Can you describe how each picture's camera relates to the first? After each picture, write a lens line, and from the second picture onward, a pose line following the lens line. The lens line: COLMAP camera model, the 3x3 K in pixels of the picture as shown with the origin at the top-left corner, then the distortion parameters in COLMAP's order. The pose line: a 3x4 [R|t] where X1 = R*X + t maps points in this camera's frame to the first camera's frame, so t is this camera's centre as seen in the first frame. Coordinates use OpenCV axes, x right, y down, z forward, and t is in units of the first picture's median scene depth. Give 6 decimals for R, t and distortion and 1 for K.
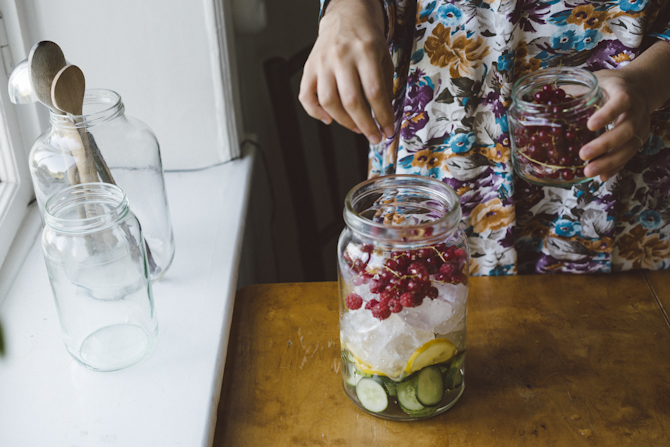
lens RADIAL K [[997.9, 0, 335.0], [0, 997.9, 223.5], [0, 0, 1]] dist [-0.000183, 0.020245]
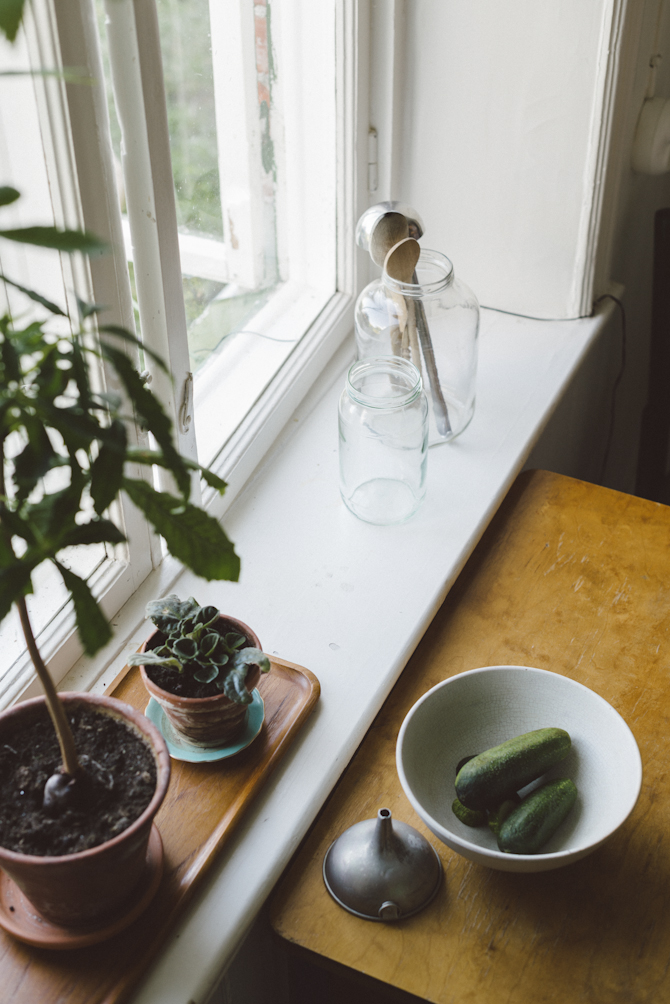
lens RADIAL K [[1495.3, 0, 335.0], [0, 1495.3, 502.0], [0, 0, 1]] dist [-0.000183, 0.020245]
pose [[0.899735, 0.315613, -0.301438, 0.203292], [-0.240607, 0.934944, 0.260745, -0.263455], [0.364123, -0.162074, 0.917141, -0.460128]]
